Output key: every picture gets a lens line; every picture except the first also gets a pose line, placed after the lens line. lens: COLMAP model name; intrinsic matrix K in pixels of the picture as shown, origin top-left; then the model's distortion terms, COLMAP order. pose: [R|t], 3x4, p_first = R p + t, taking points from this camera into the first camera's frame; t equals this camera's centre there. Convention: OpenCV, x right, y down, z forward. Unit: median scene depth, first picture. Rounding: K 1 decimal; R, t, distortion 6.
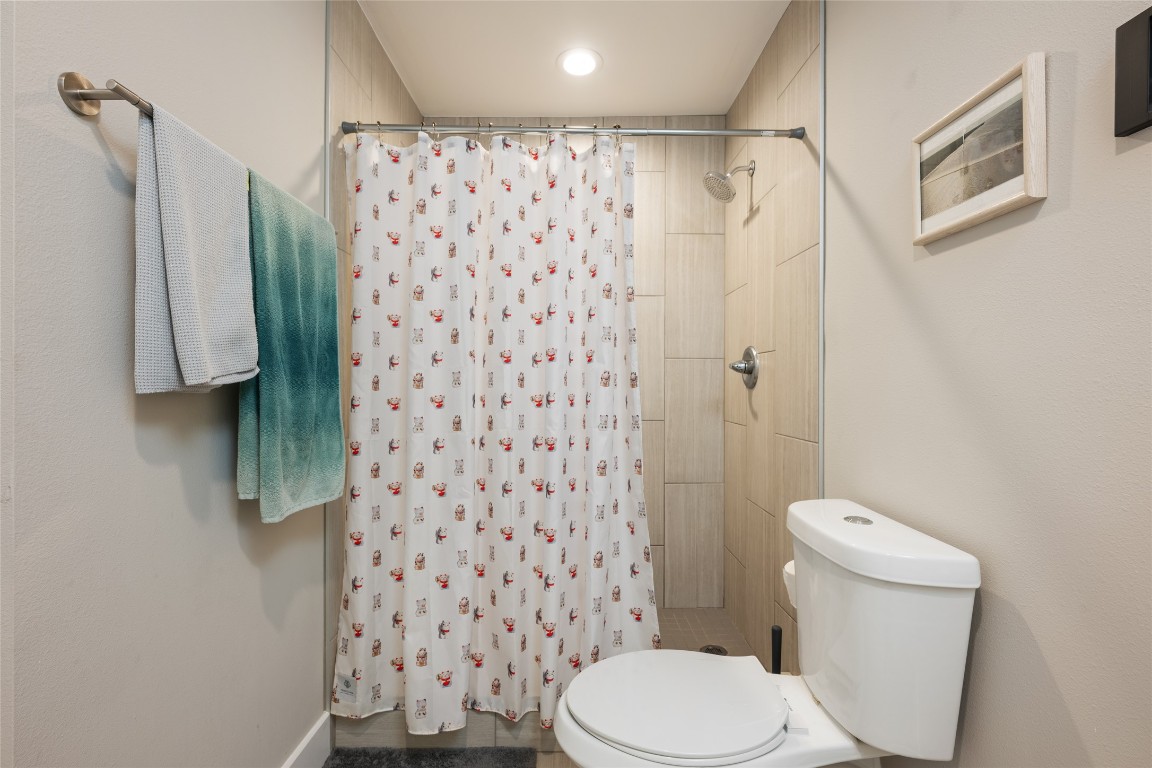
lens RADIAL K [[493.9, 0, 578.2], [0, 493.9, 382.7], [0, 0, 1]] dist [-0.001196, 0.000269]
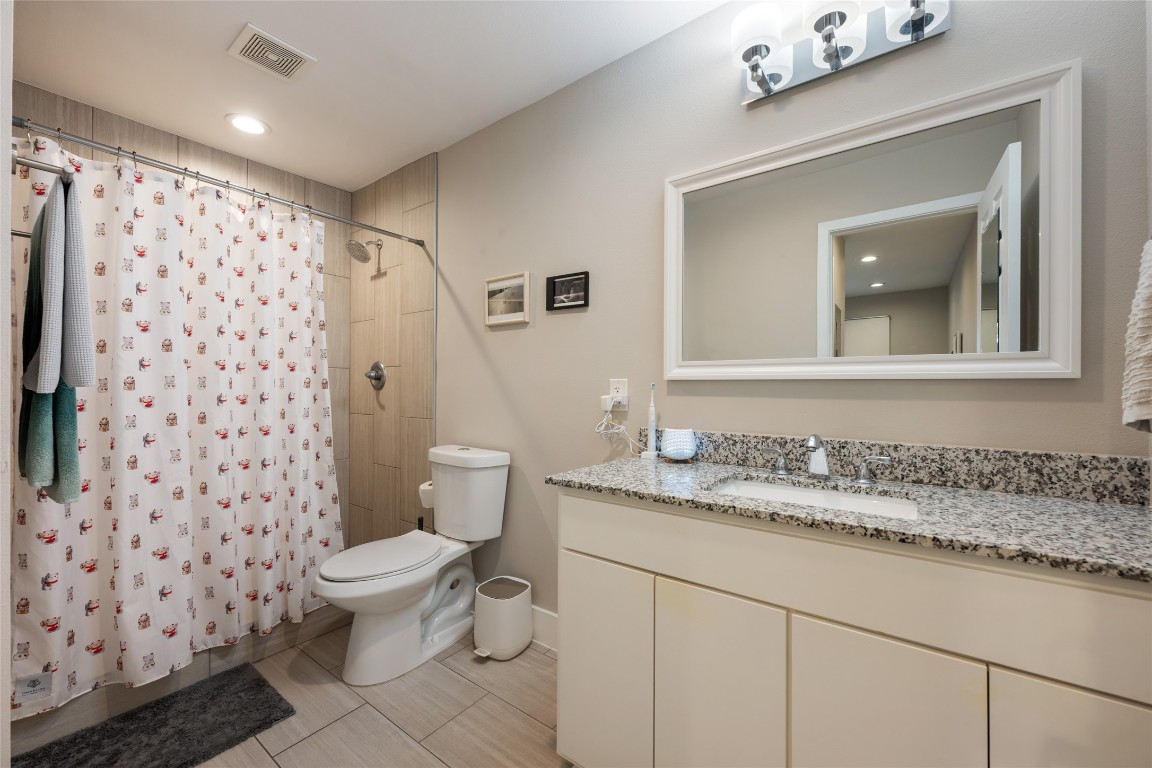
lens RADIAL K [[460.4, 0, 577.4], [0, 460.4, 383.8], [0, 0, 1]] dist [-0.001893, 0.000090]
pose [[0.603100, 0.006006, 0.797643, -0.542010], [-0.002834, 0.999981, -0.005387, -0.000486], [-0.797660, 0.000988, 0.603106, -0.447049]]
